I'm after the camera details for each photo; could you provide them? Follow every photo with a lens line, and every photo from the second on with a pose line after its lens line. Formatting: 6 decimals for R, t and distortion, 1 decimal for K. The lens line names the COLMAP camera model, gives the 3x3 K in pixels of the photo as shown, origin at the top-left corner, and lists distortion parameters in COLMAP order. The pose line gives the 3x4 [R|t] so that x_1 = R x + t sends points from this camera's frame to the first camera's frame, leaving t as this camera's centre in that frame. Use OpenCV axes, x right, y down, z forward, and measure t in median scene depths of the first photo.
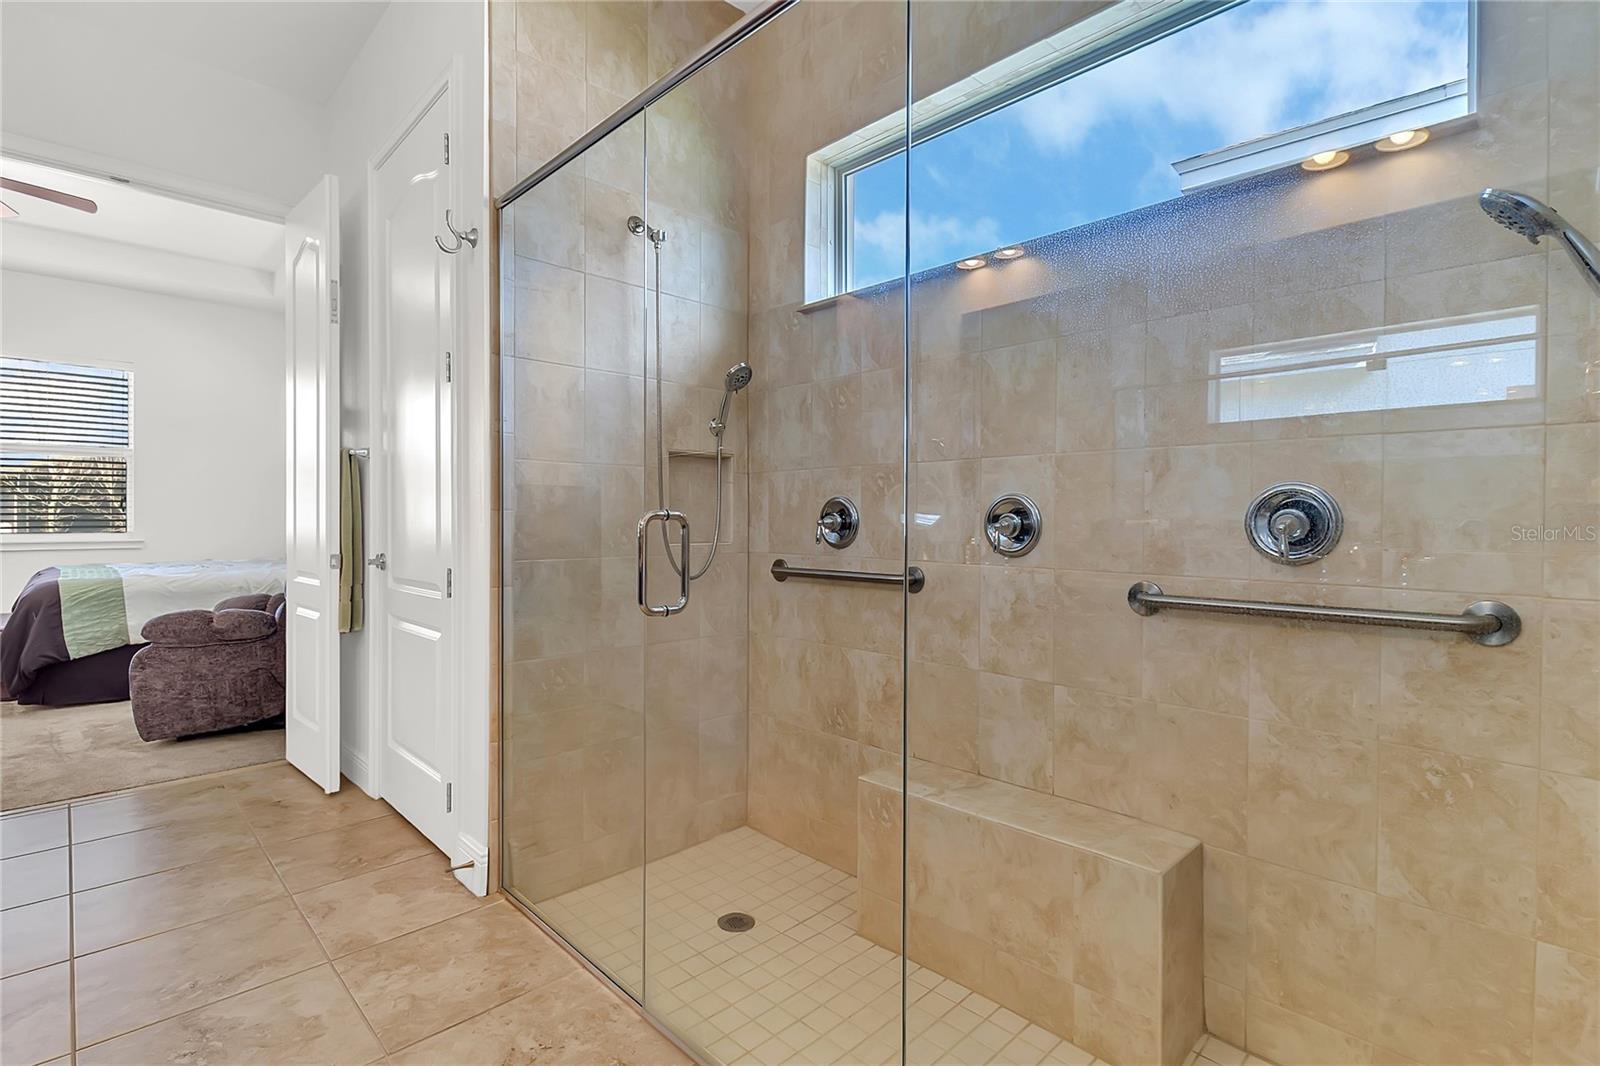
lens RADIAL K [[749.0, 0, 804.1], [0, 749.0, 526.1], [0, 0, 1]] dist [0.017829, -0.011403]
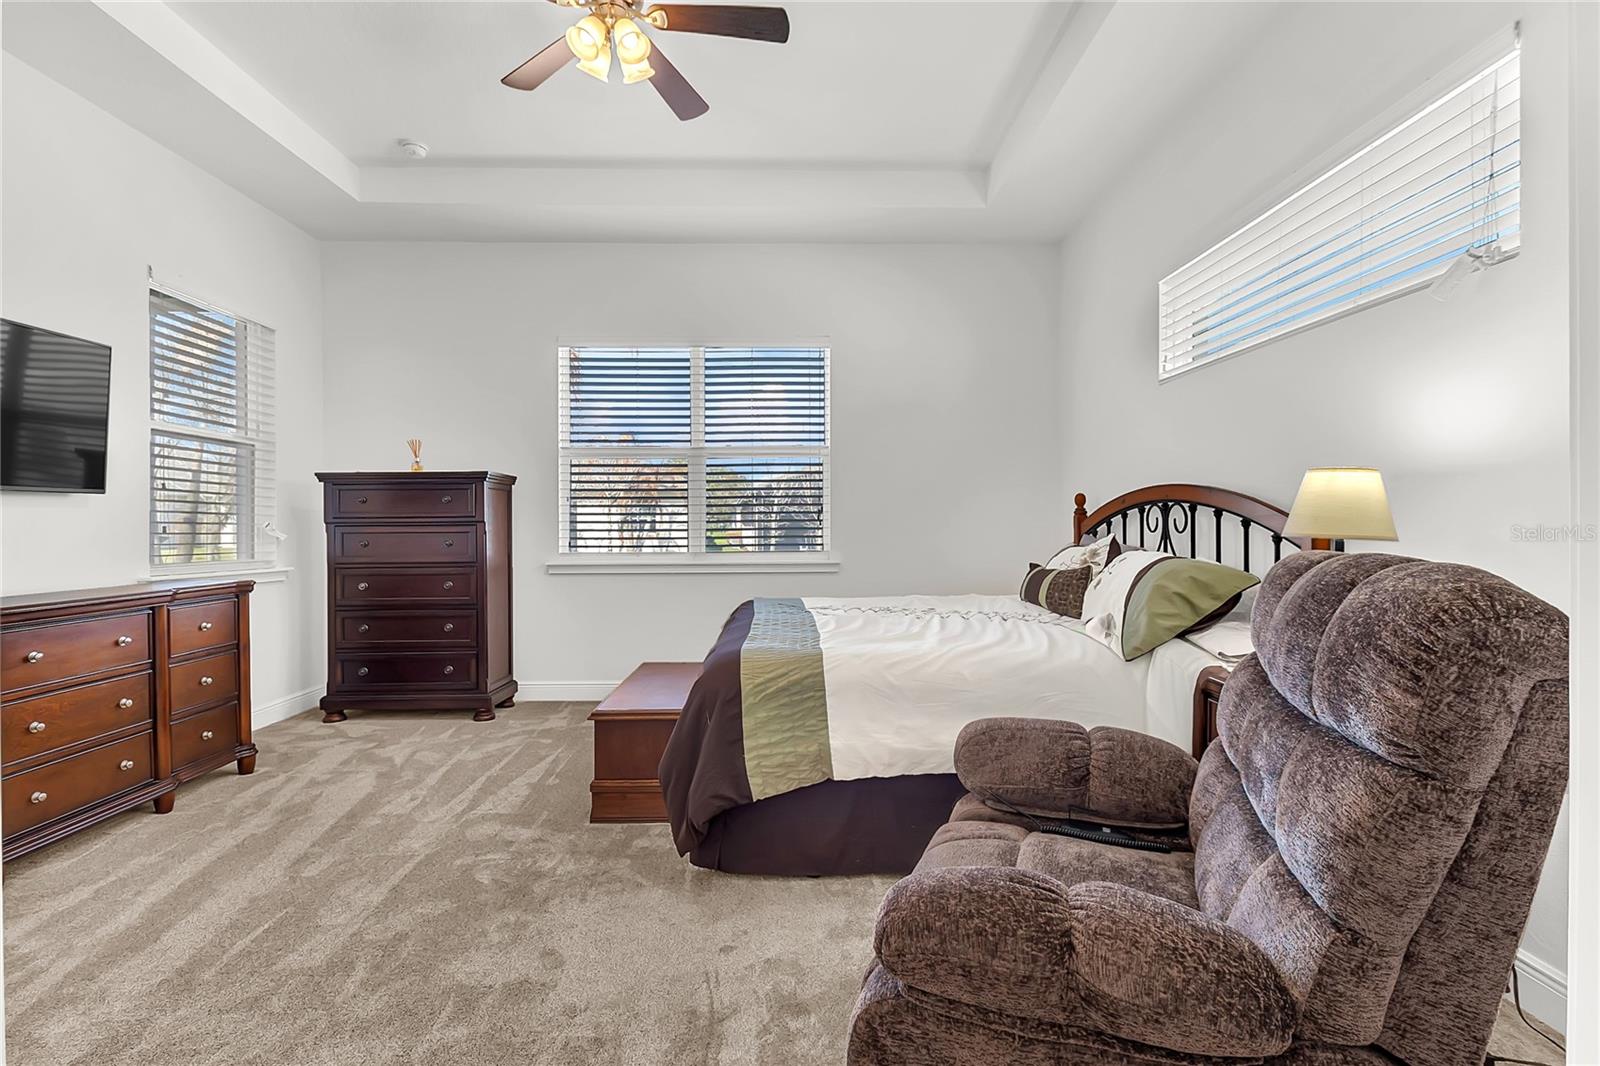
lens RADIAL K [[739.9, 0, 801.9], [0, 739.9, 525.8], [0, 0, 1]] dist [0.003040, -0.004410]
pose [[0.728457, -0.003812, -0.685081, -0.864462], [0.001616, 0.999991, -0.003846, -0.036058], [0.685090, 0.001695, 0.728457, 0.946290]]
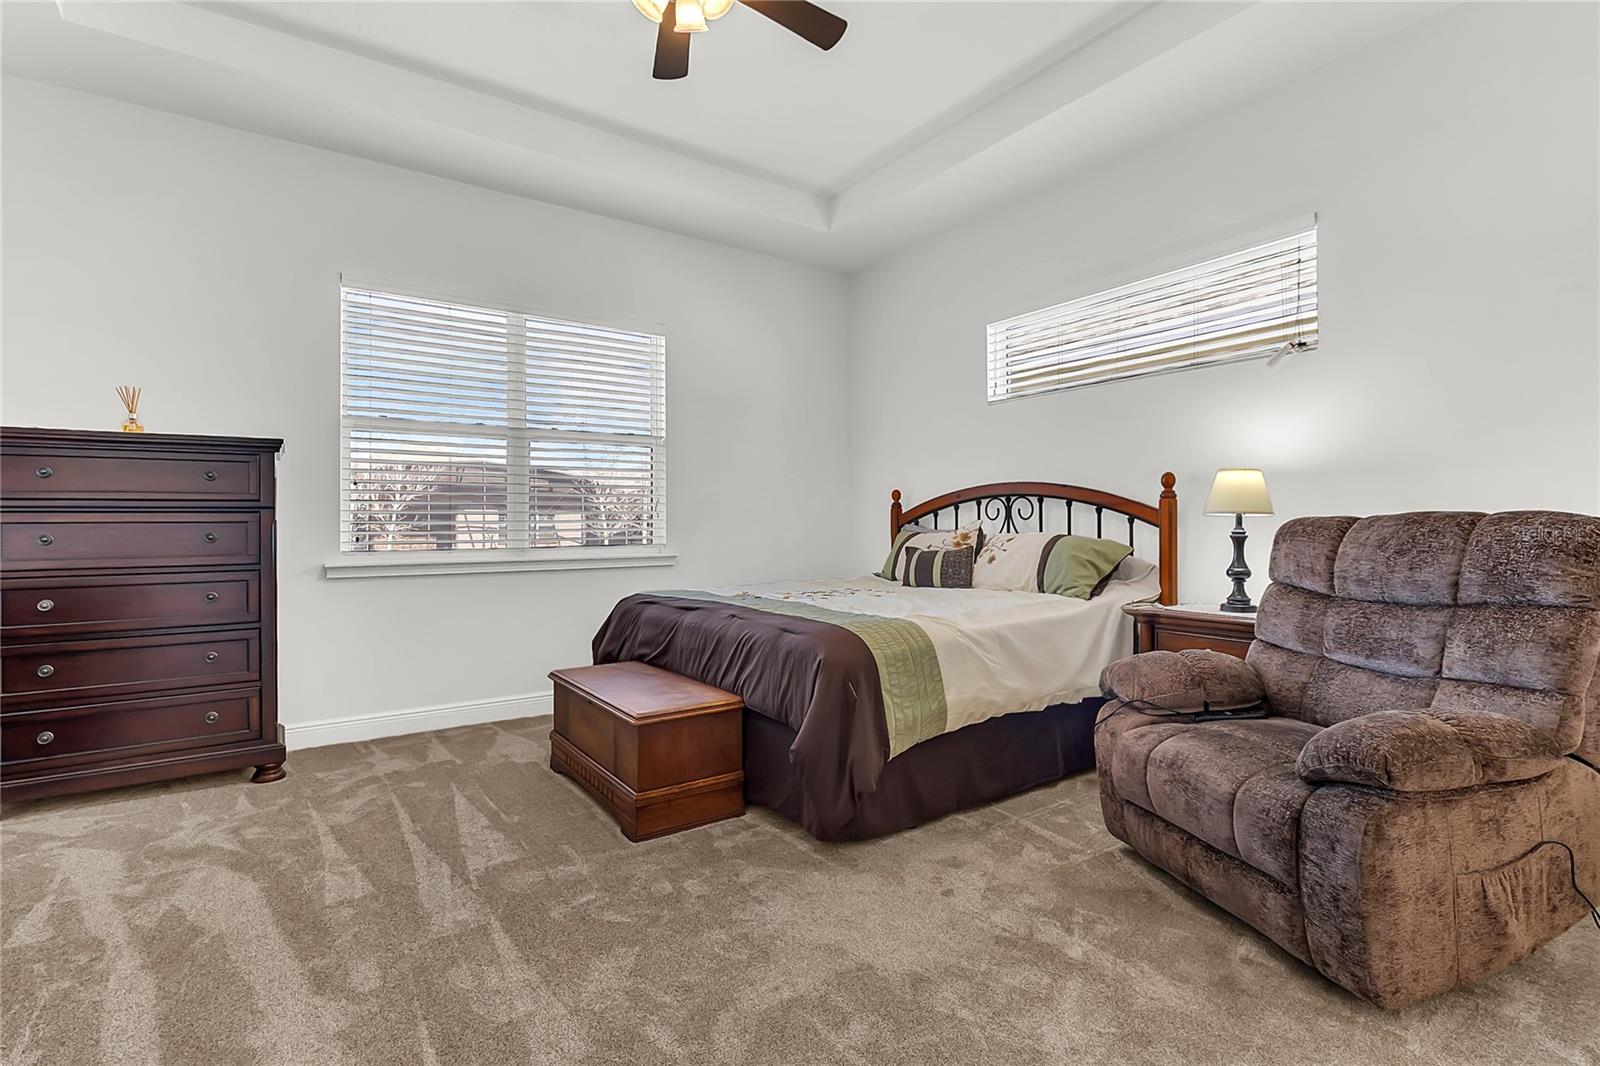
lens RADIAL K [[744.9, 0, 794.9], [0, 744.9, 517.0], [0, 0, 1]] dist [0.002874, -0.008416]
pose [[0.986212, -0.012338, -0.165026, -1.435498], [0.009082, 0.999749, -0.020469, -0.007035], [0.165237, 0.018688, 0.986077, 0.617829]]
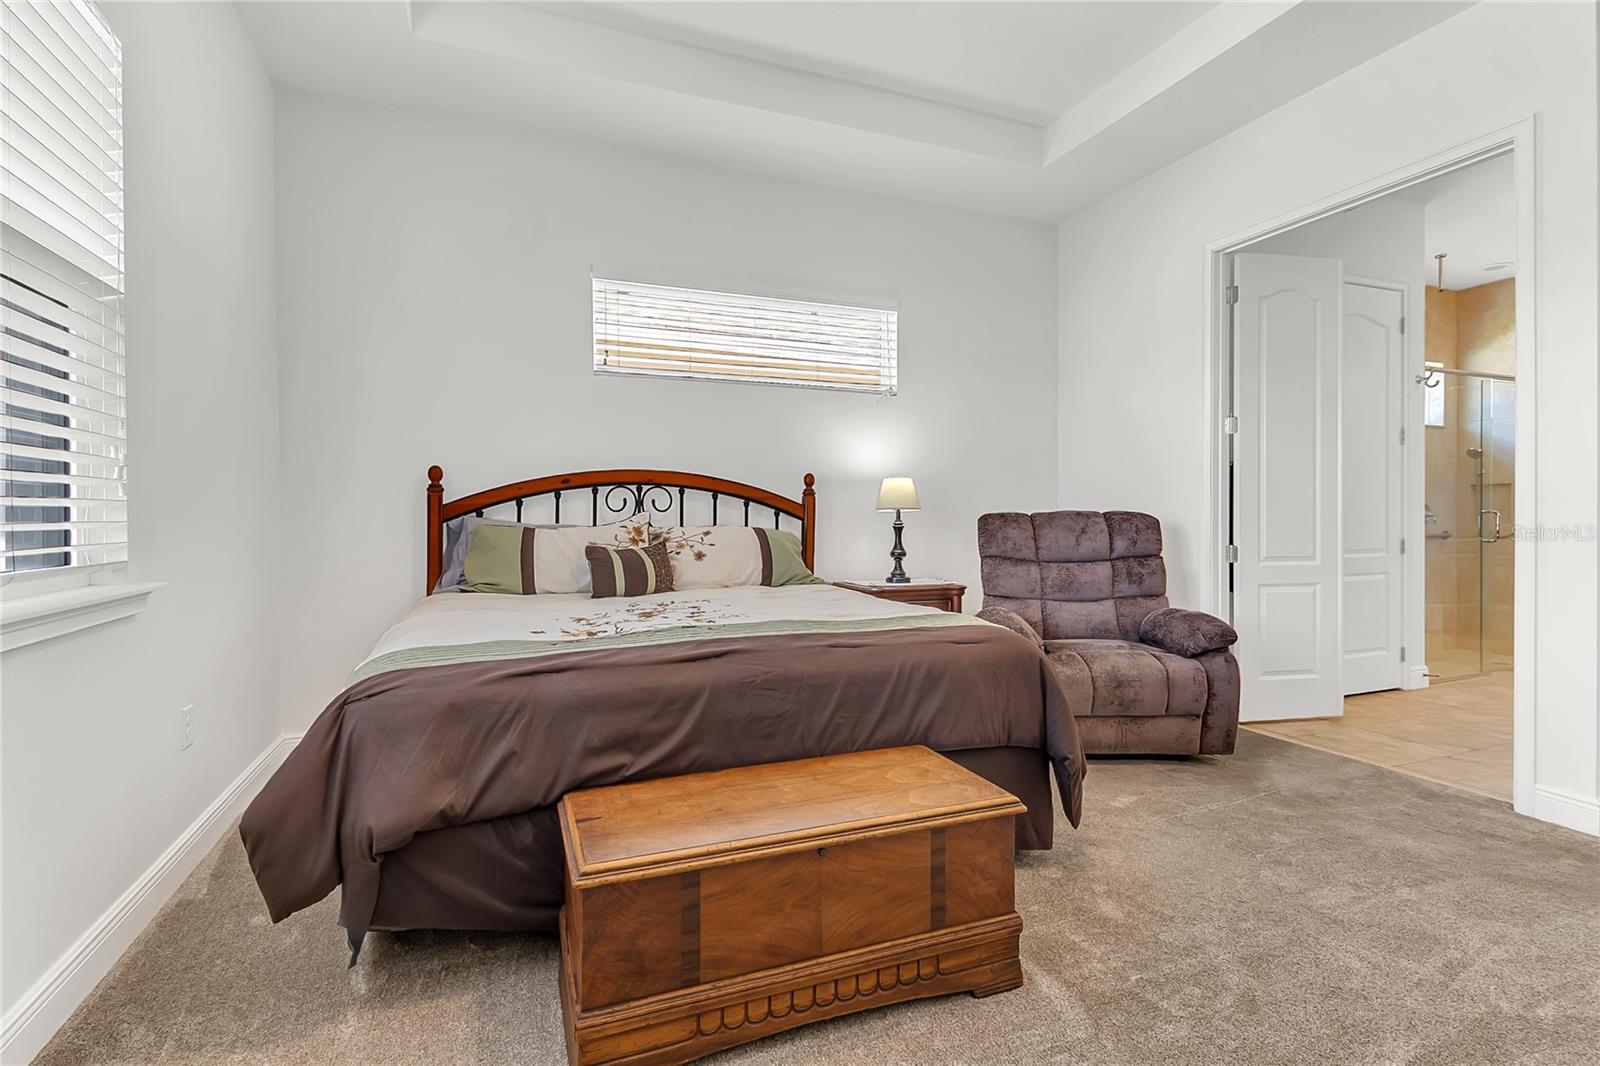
lens RADIAL K [[739.9, 0, 801.9], [0, 739.9, 525.8], [0, 0, 1]] dist [0.003040, -0.004410]
pose [[0.389192, -0.012689, 0.921069, -2.385417], [0.011673, 0.999893, 0.008843, -0.011566], [-0.921083, 0.007310, 0.389299, 1.412885]]
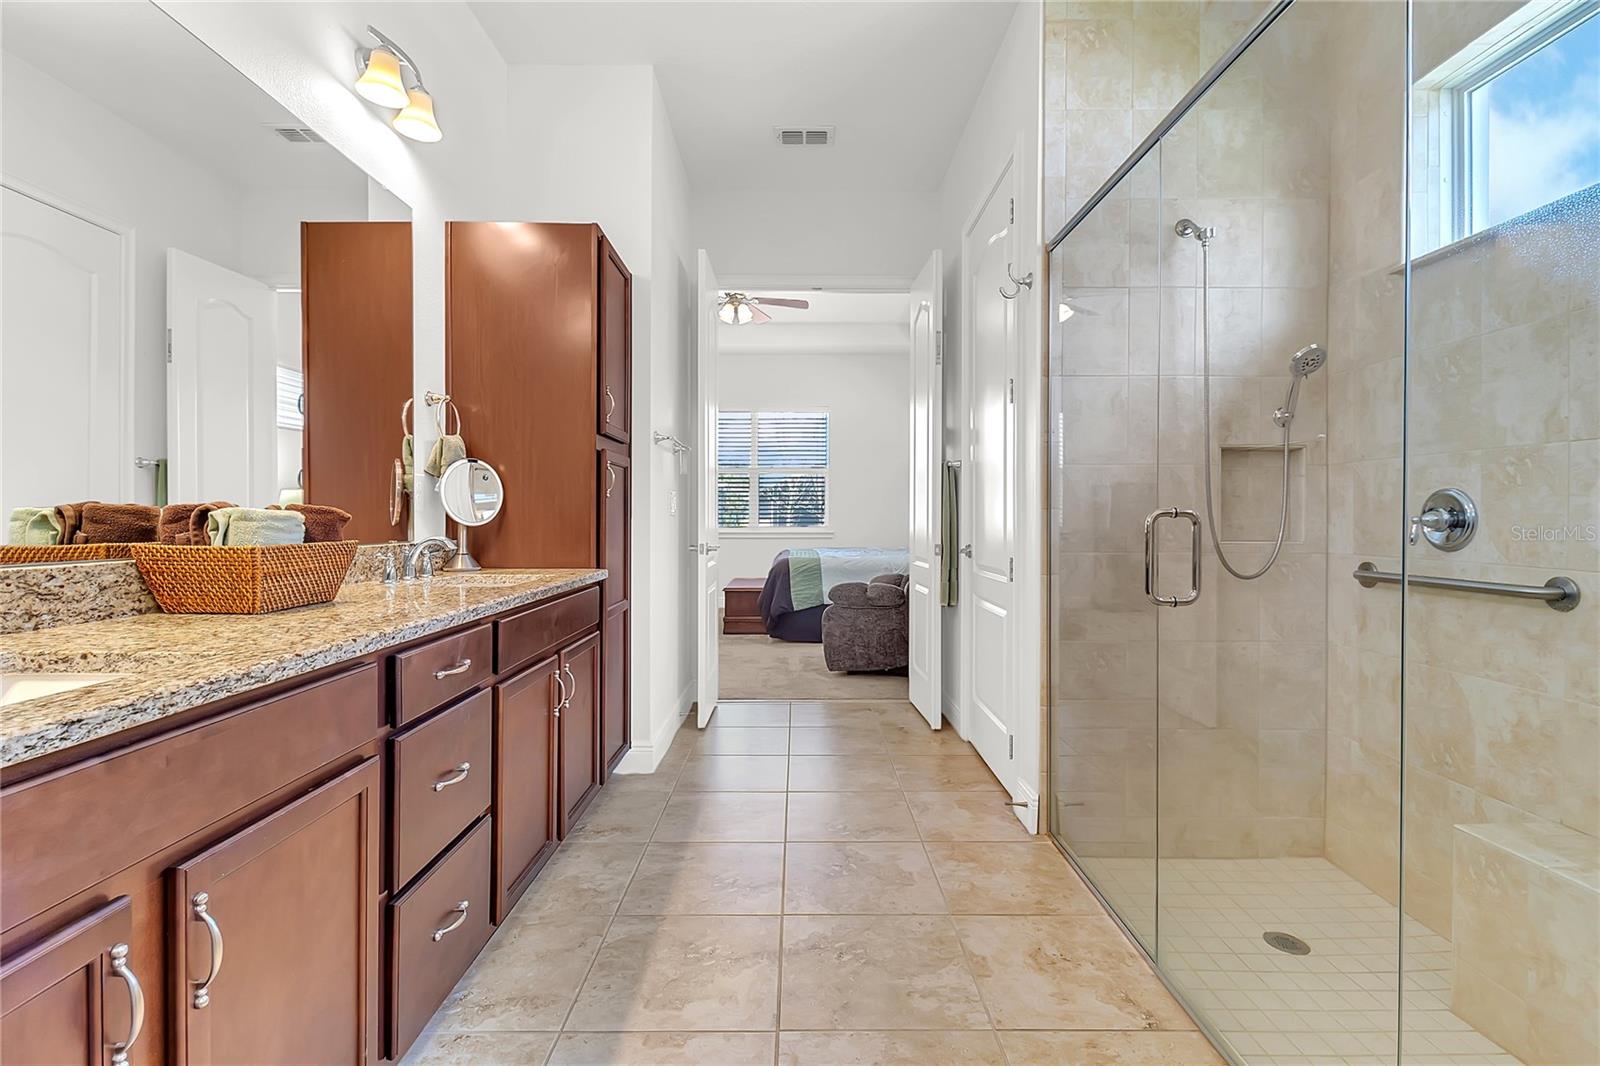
lens RADIAL K [[739.9, 0, 801.9], [0, 739.9, 525.8], [0, 0, 1]] dist [0.003040, -0.004410]
pose [[0.718371, 0.006312, -0.695632, 0.097817], [-0.003976, 0.999980, 0.004968, 0.000574], [0.695649, -0.000803, 0.718382, -0.076890]]
